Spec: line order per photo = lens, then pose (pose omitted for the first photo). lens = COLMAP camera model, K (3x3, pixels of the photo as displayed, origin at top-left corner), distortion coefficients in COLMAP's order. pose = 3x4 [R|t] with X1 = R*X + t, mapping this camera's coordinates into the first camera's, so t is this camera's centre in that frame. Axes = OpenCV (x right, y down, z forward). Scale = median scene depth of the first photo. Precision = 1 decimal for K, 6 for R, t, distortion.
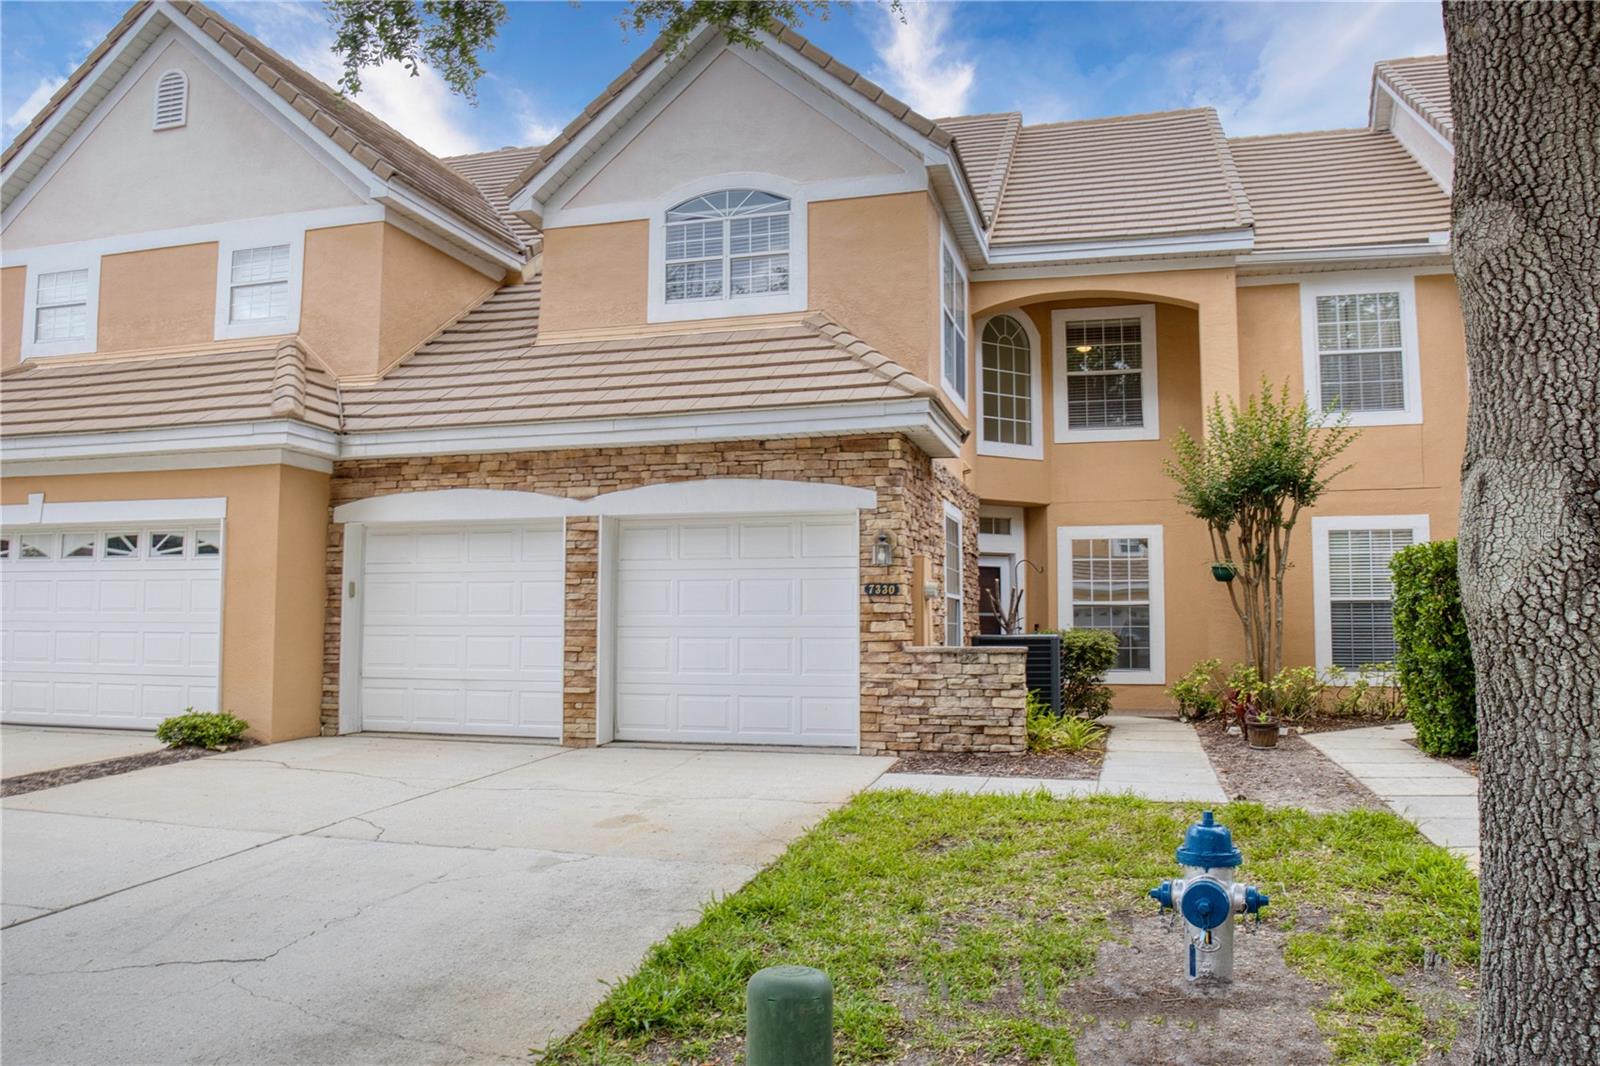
lens RADIAL K [[1268.6, 0, 800.0], [0, 1268.6, 533.0], [0, 0, 1]] dist [-0.144989, 0.141650]
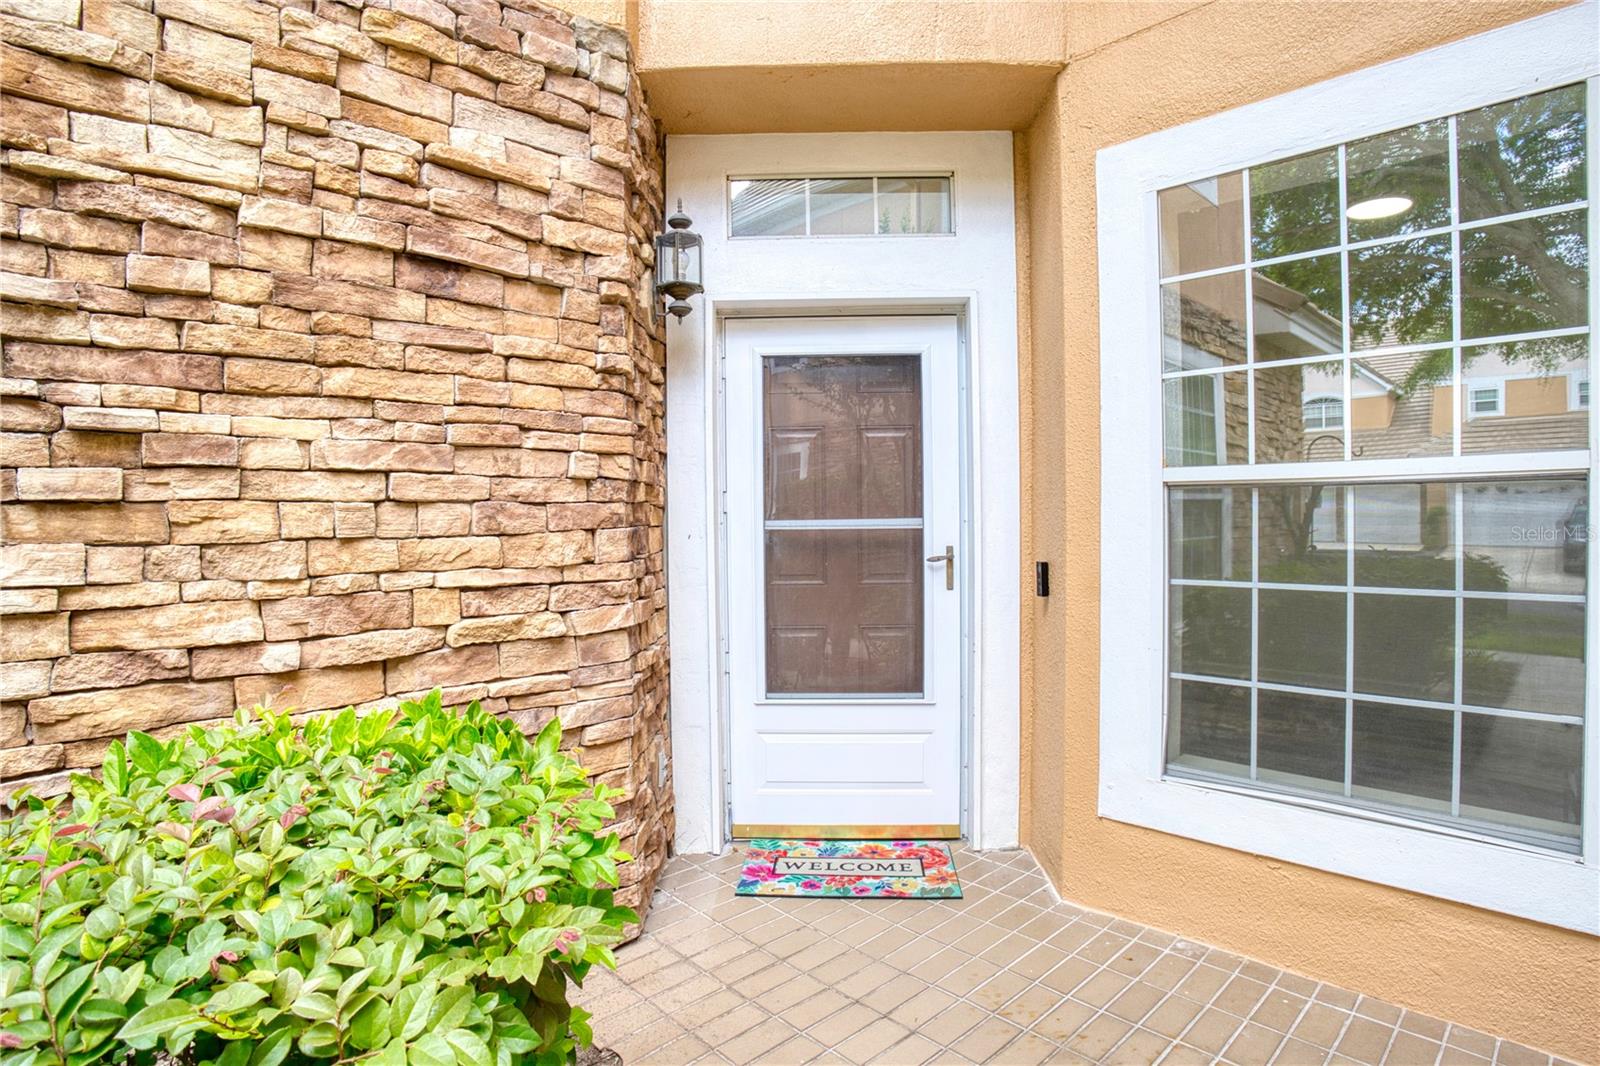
lens RADIAL K [[850.0, 0, 800.0], [0, 850.0, 533.0], [0, 0, 1]] dist [-0.135541, 0.047856]
pose [[0.854407, 0.000691, -0.519603, 0.309494], [0.055215, 0.994216, 0.092115, 0.063684], [0.516662, -0.107393, 0.849428, 1.098838]]
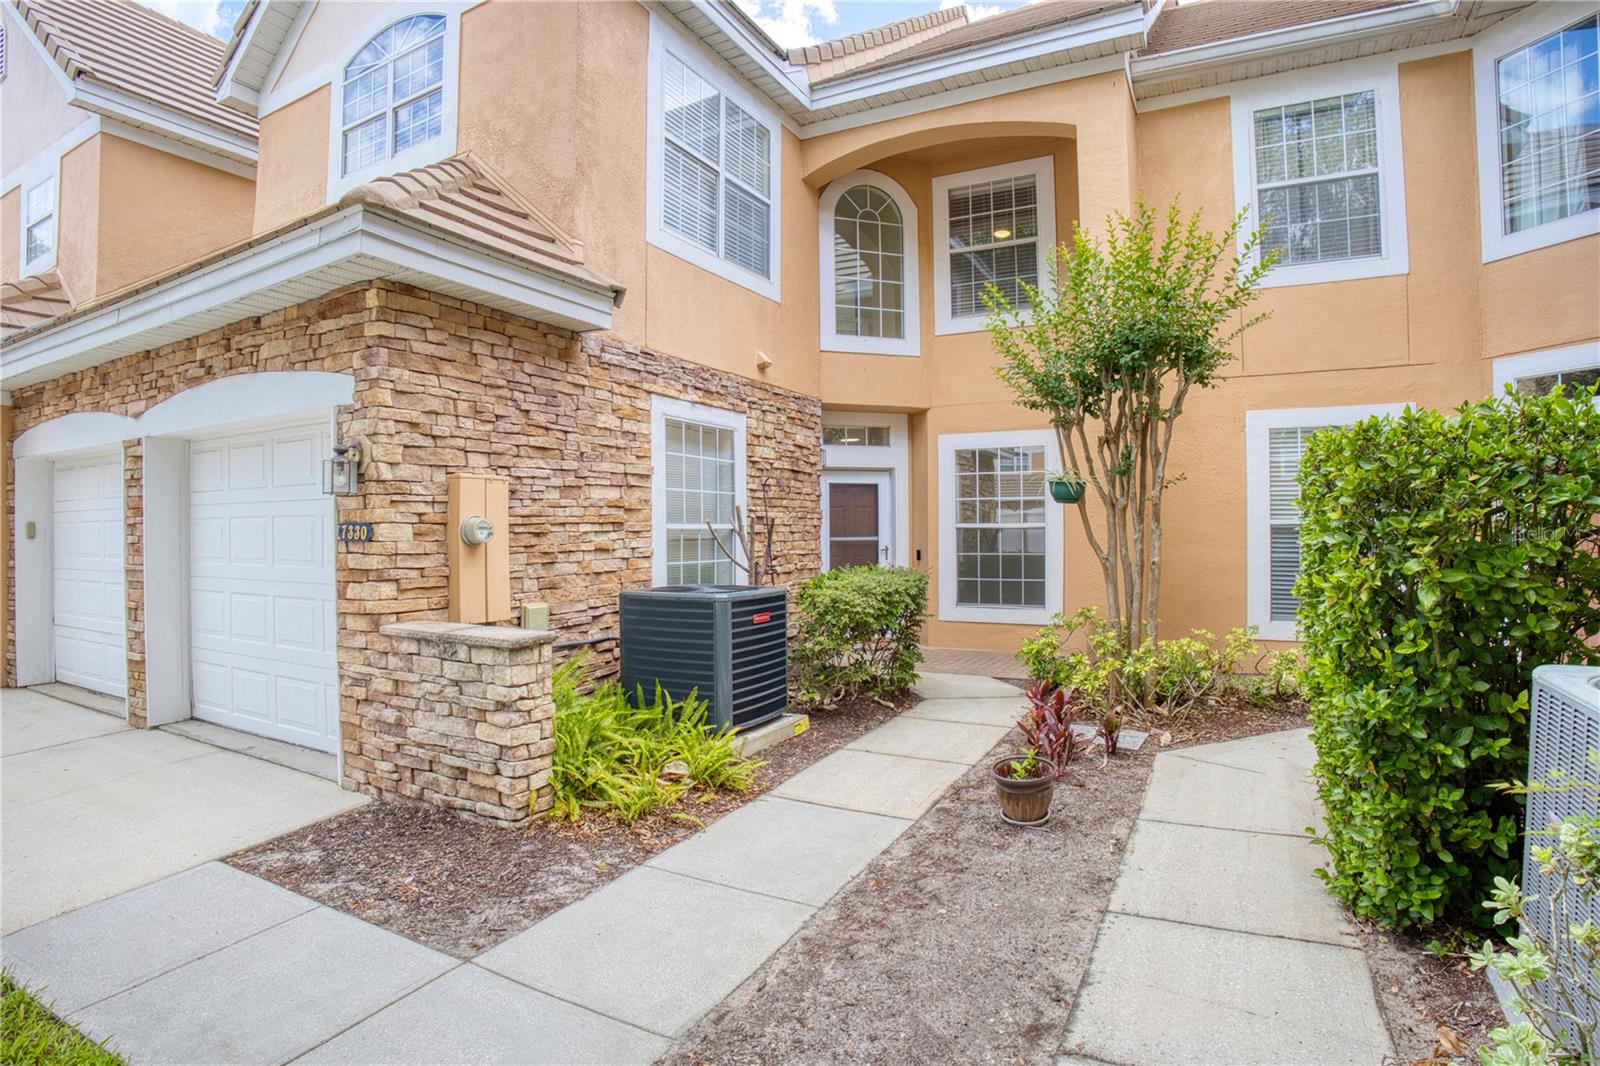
lens RADIAL K [[850.0, 0, 800.0], [0, 850.0, 533.0], [0, 0, 1]] dist [-0.135541, 0.047856]
pose [[0.974032, -0.006674, -0.226311, 0.316893], [0.026060, 0.996227, 0.082780, 0.014571], [0.224905, -0.086528, 0.970531, 0.560125]]
